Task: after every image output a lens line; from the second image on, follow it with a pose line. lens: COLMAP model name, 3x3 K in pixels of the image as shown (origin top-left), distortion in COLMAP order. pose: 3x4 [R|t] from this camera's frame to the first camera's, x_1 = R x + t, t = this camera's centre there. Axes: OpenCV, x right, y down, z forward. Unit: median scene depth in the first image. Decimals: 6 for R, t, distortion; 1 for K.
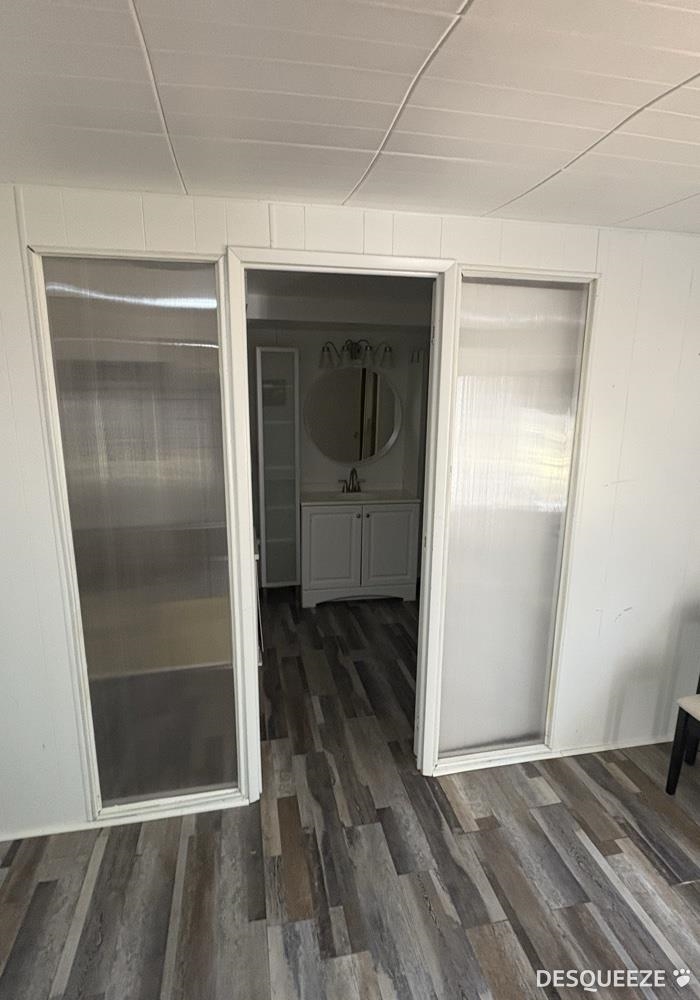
lens RADIAL K [[530.1, 0, 354.2], [0, 530.1, 495.0], [0, 0, 1]] dist [-0.000336, -0.000338]
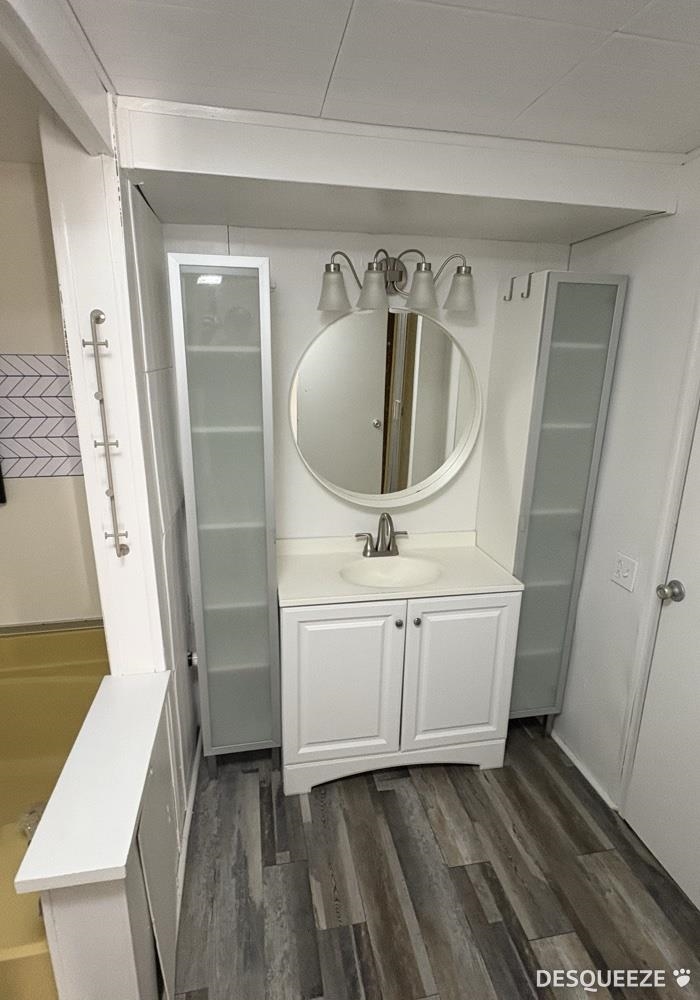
lens RADIAL K [[530.1, 0, 350.1], [0, 530.1, 498.5], [0, 0, 1]] dist [-0.000336, -0.000338]
pose [[0.999887, 0.009356, -0.011799, -0.005040], [-0.008397, 0.996852, 0.078840, -0.017657], [0.012500, -0.078732, 0.996817, 0.083714]]
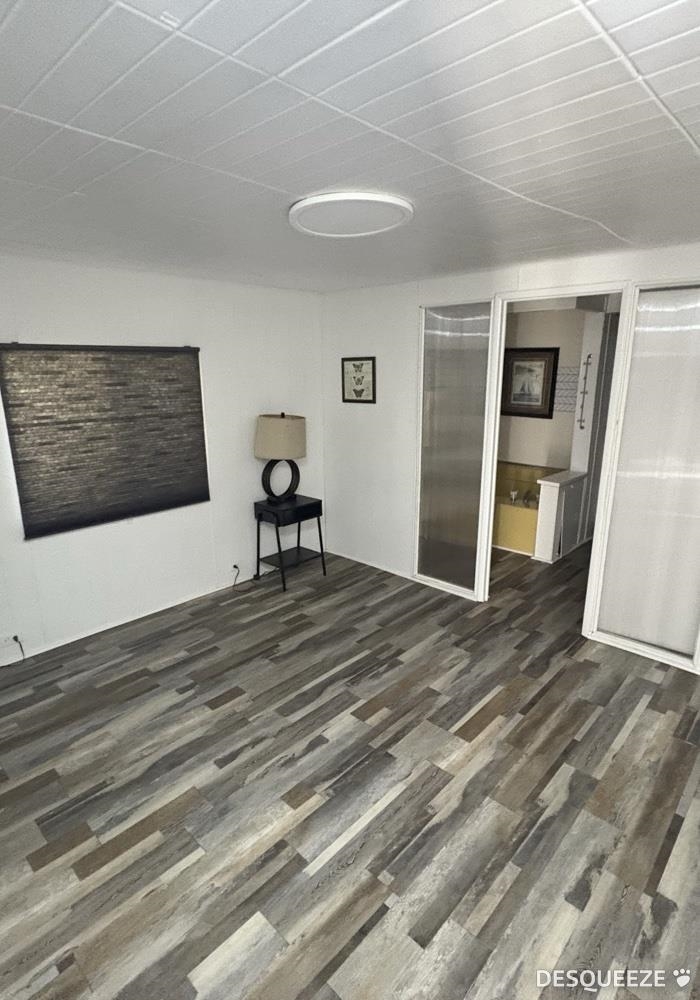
lens RADIAL K [[530.1, 0, 352.8], [0, 530.1, 502.6], [0, 0, 1]] dist [-0.000336, -0.000338]
pose [[0.574058, 0.195220, -0.795202, 1.340503], [-0.147549, 0.979928, 0.134054, 0.104310], [0.805411, 0.040376, 0.591340, -0.609513]]
